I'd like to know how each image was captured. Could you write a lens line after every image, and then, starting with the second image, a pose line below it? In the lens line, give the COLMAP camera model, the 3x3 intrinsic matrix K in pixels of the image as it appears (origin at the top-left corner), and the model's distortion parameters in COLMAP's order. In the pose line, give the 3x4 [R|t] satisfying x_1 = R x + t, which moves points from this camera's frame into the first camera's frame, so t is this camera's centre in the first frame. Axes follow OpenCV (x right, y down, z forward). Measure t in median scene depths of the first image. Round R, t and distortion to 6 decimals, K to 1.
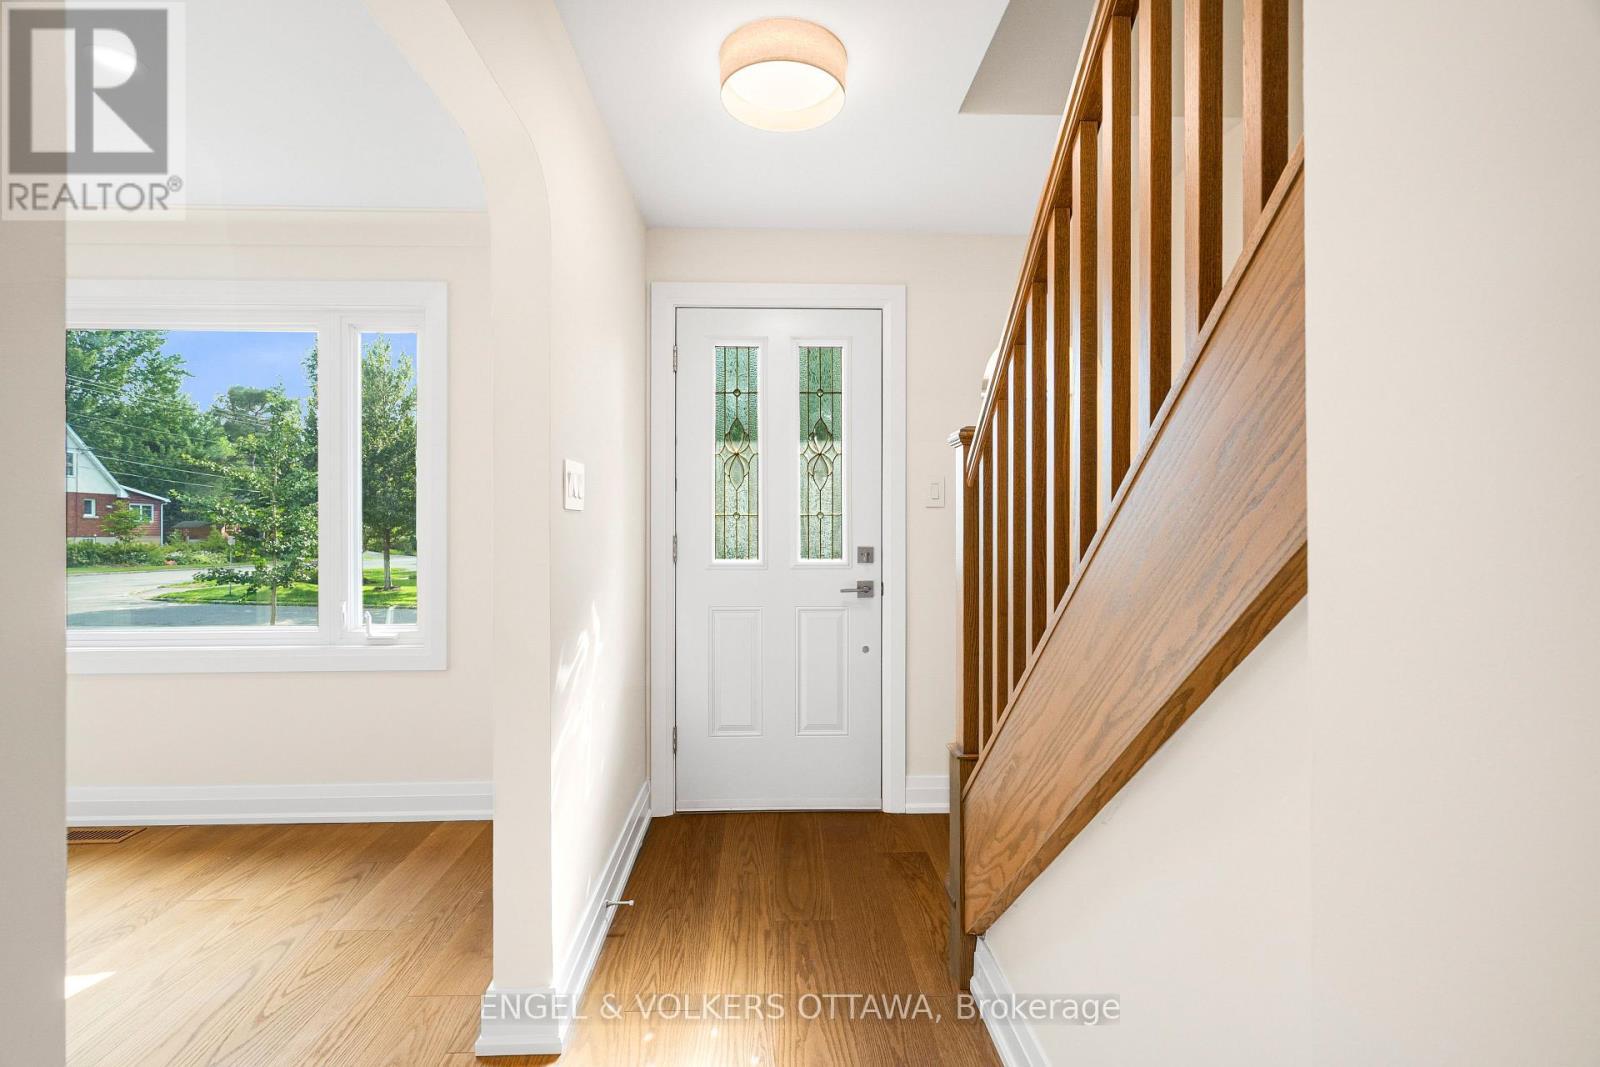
lens RADIAL K [[733.3, 0, 800.0], [0, 733.3, 533.5], [0, 0, 1]] dist [0.002392, 0.000549]
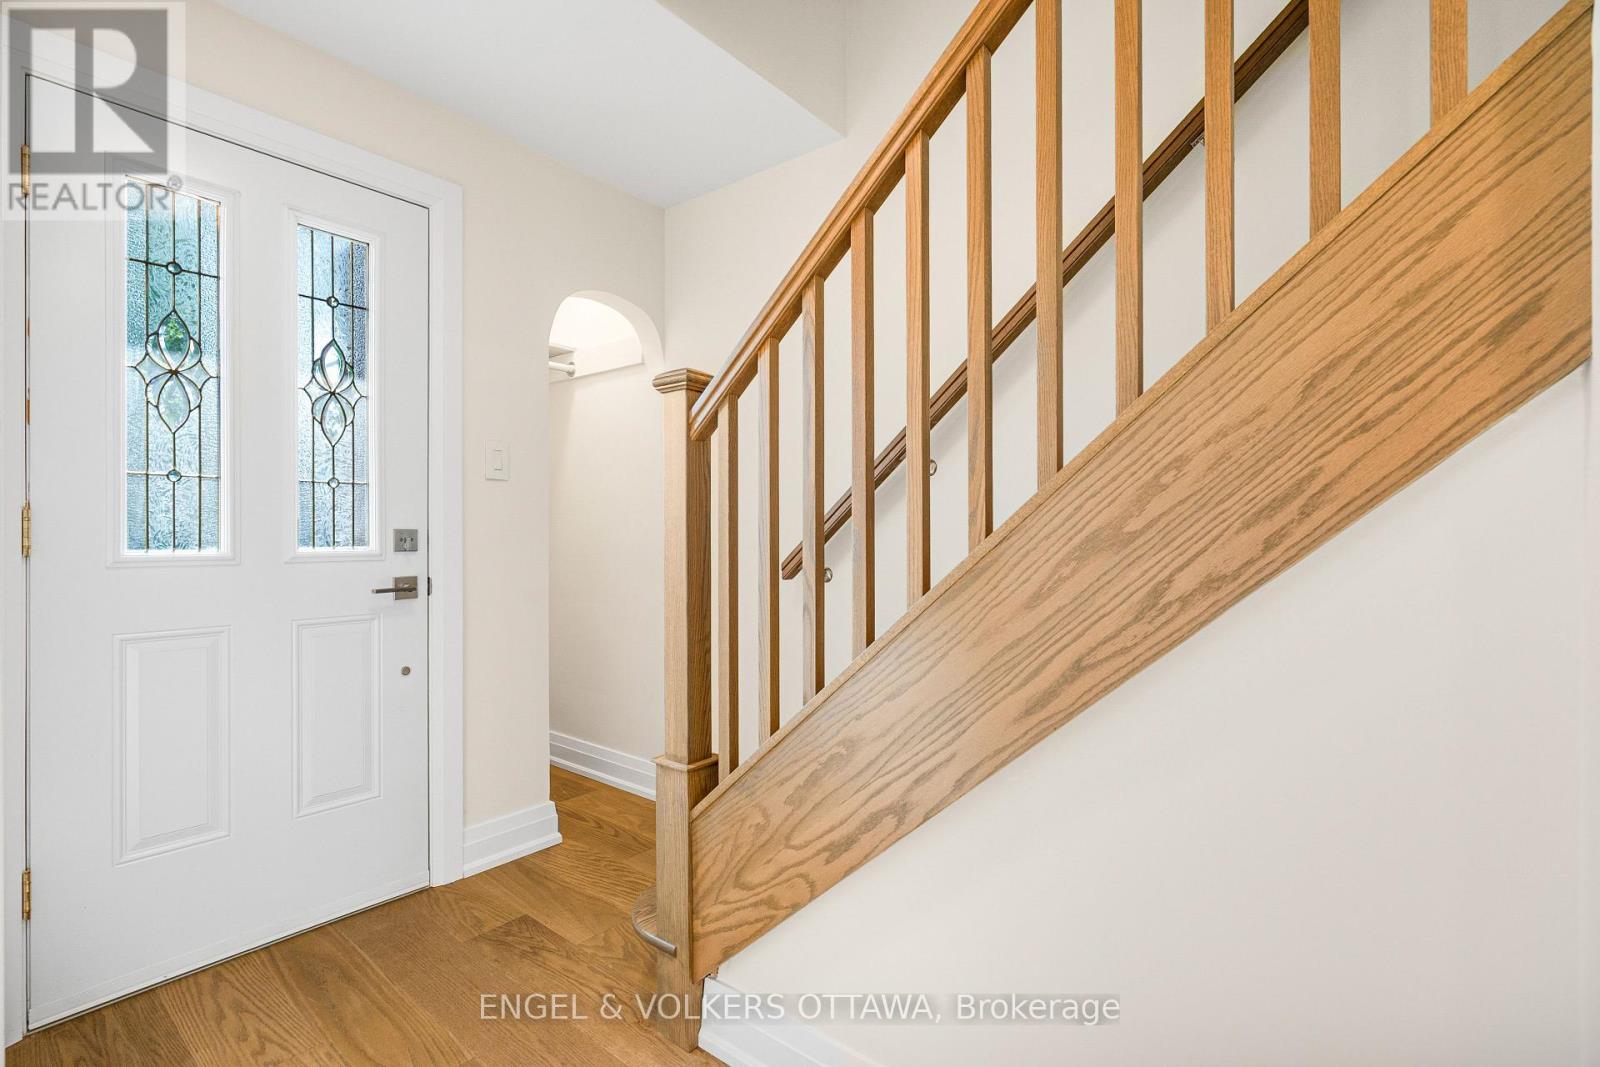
lens RADIAL K [[733.3, 0, 800.0], [0, 733.3, 533.5], [0, 0, 1]] dist [0.002392, 0.000549]
pose [[0.658004, -0.001143, 0.753013, -0.201971], [0.008210, 0.999950, -0.005656, 0.029924], [-0.752969, 0.009904, 0.657981, 0.231138]]
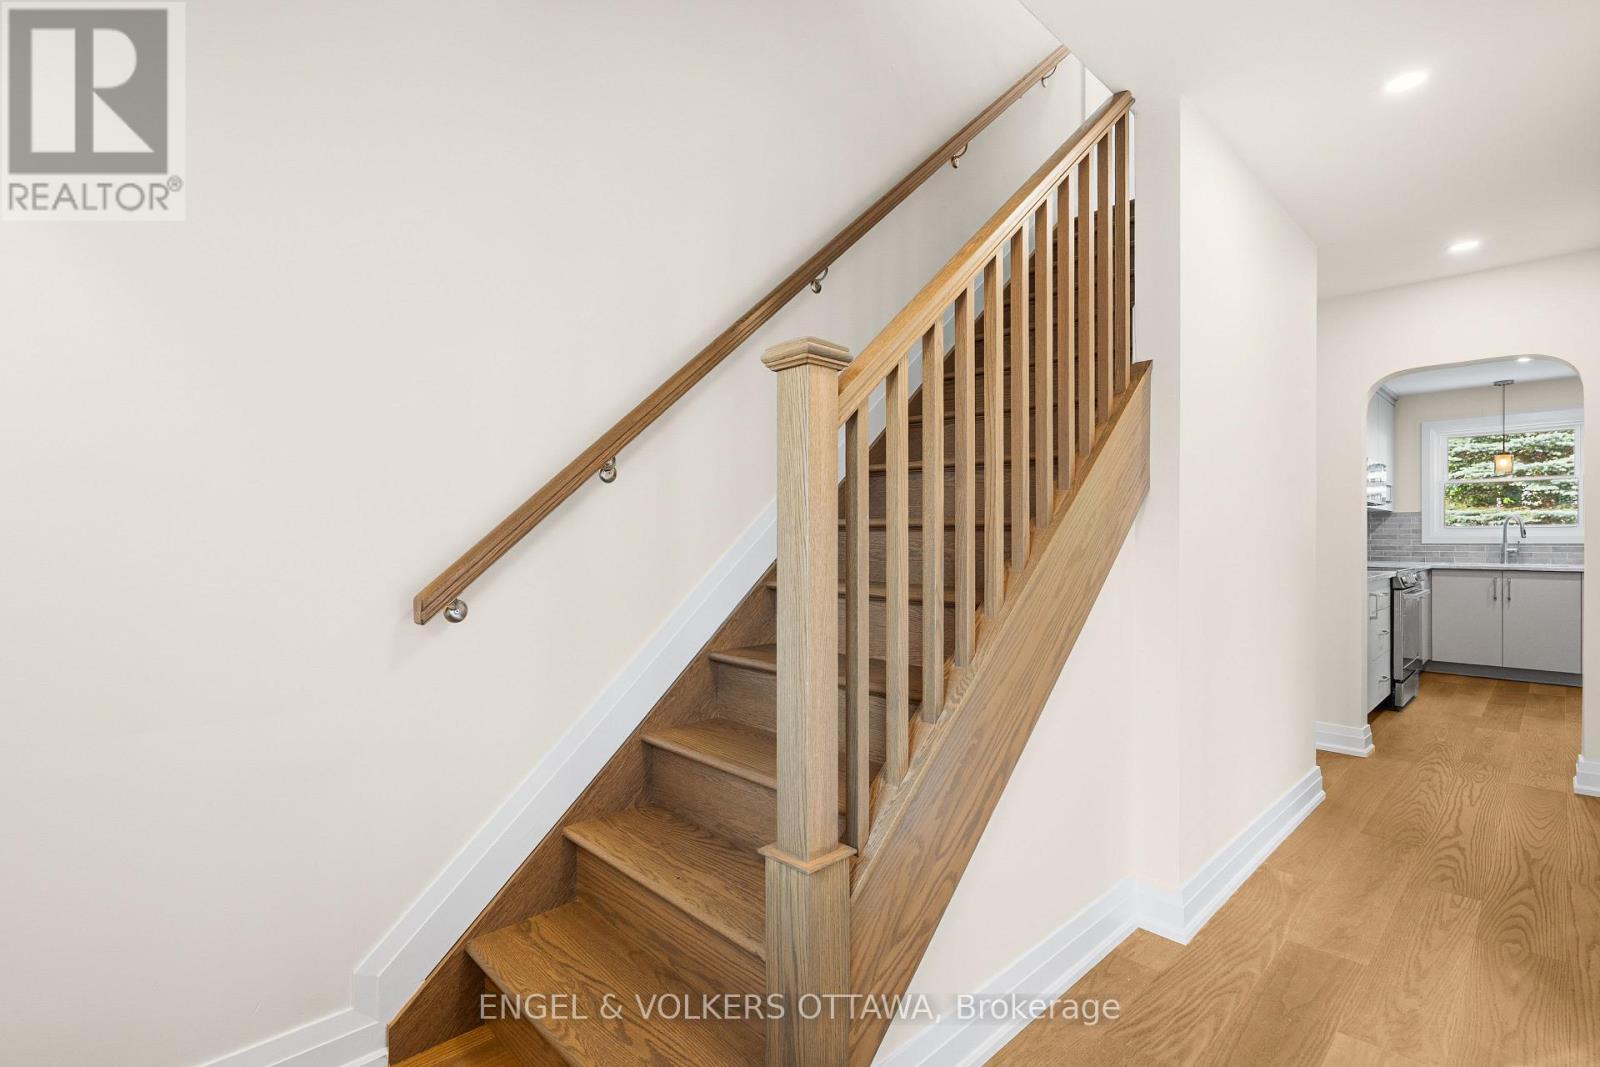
lens RADIAL K [[742.7, 0, 803.3], [0, 742.7, 538.4], [0, 0, 1]] dist [-0.000543, -0.000718]
pose [[-0.663229, -0.000230, 0.748417, -0.159301], [0.005235, 0.999974, 0.004946, 0.014712], [-0.748398, 0.007199, -0.663211, 0.935209]]
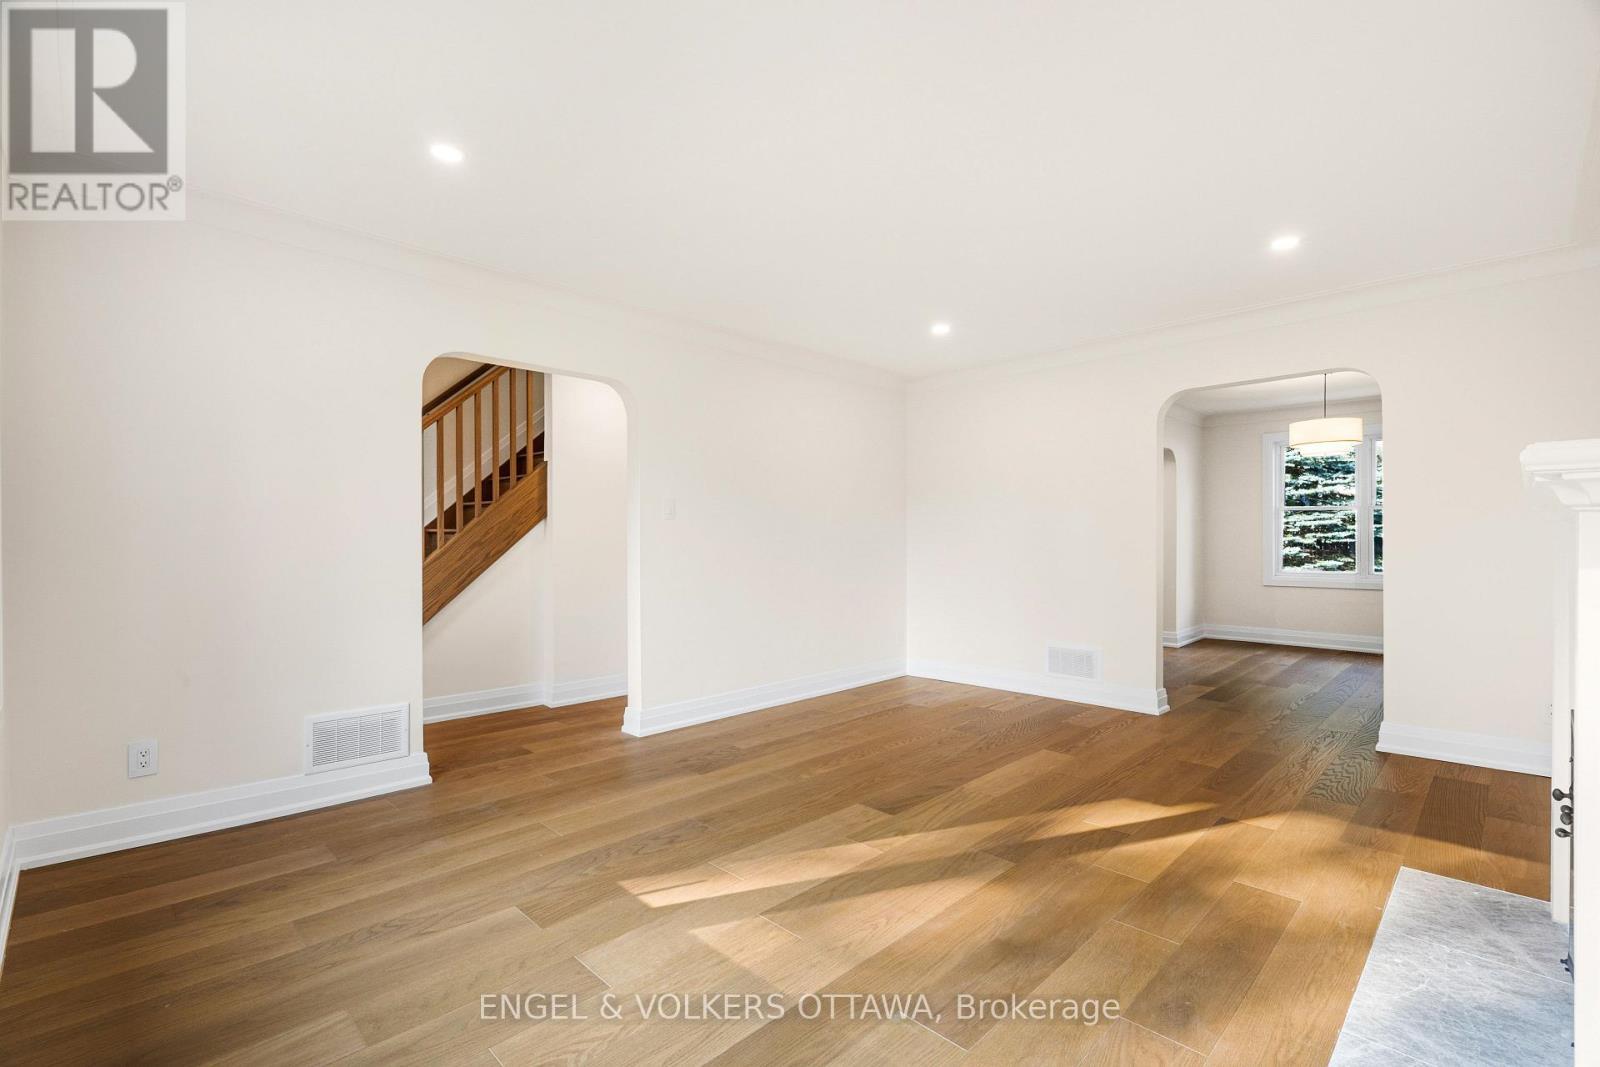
lens RADIAL K [[733.3, 0, 800.0], [0, 733.3, 533.5], [0, 0, 1]] dist [0.002392, 0.000549]
pose [[-0.674335, 0.000594, 0.738426, -1.436971], [0.005316, 0.999978, 0.004051, 0.008149], [-0.738407, 0.006657, -0.674323, 0.880833]]
